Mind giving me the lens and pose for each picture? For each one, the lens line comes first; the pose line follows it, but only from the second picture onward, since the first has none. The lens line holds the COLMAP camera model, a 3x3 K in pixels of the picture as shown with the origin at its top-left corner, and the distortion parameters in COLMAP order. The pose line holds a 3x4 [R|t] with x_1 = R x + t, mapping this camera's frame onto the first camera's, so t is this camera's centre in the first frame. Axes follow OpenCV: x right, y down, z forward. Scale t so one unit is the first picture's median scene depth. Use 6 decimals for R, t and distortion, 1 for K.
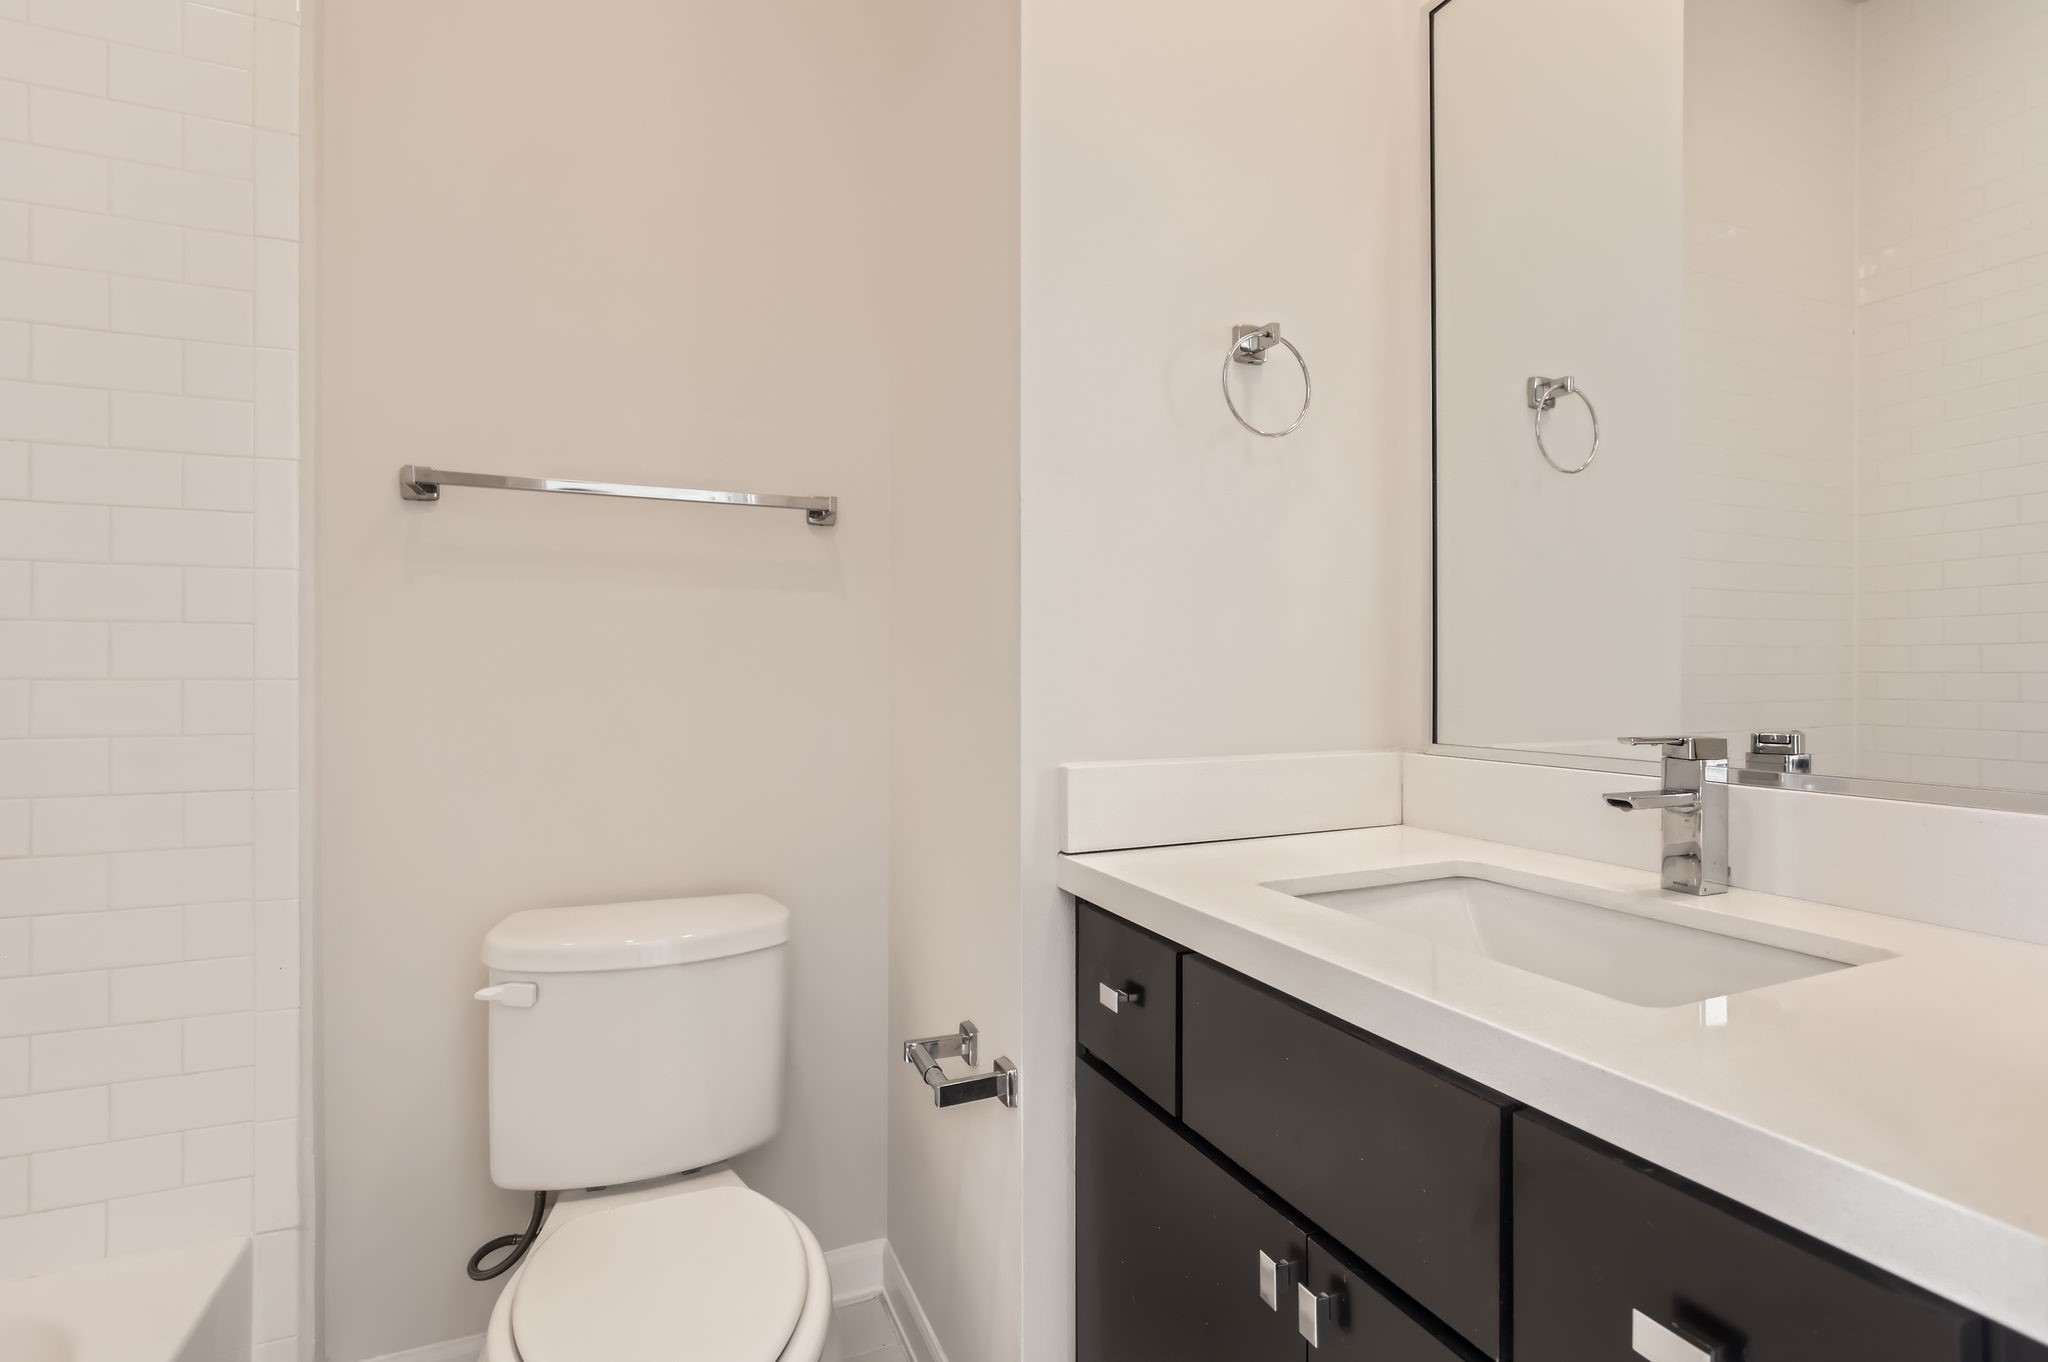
lens RADIAL K [[947.9, 0, 1021.1], [0, 947.9, 674.6], [0, 0, 1]] dist [-0.018357, 0.000211]
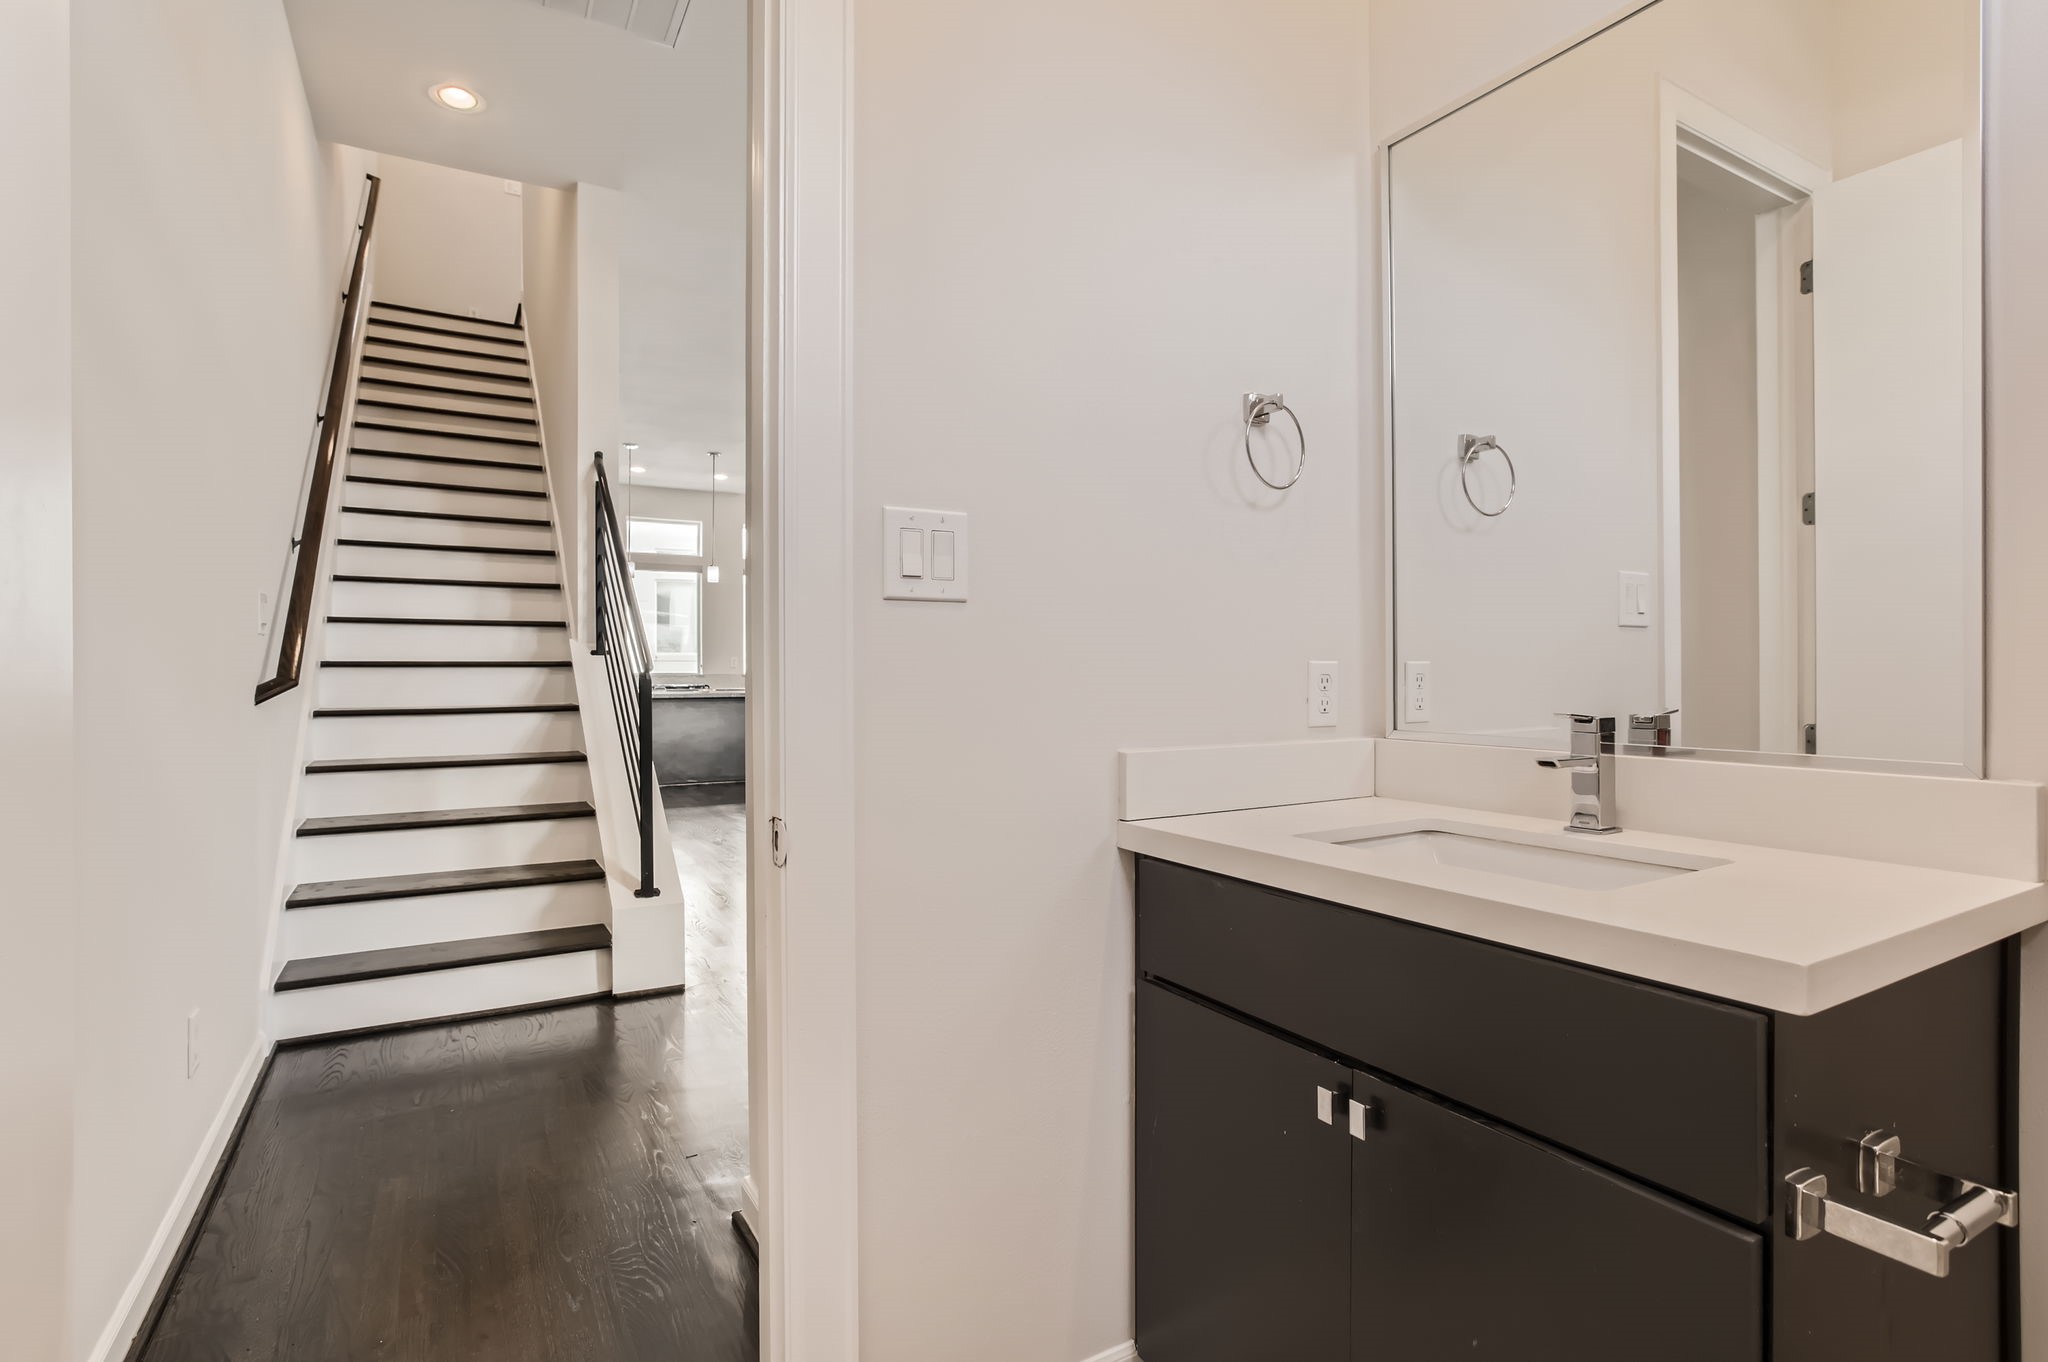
lens RADIAL K [[987.1, 0, 1032.4], [0, 987.1, 678.2], [0, 0, 1]] dist [-0.030192, 0.016445]
pose [[0.991978, -0.001959, 0.126396, -0.246638], [0.003018, 0.999962, -0.008192, 0.015650], [-0.126375, 0.008507, 0.991946, -0.279488]]
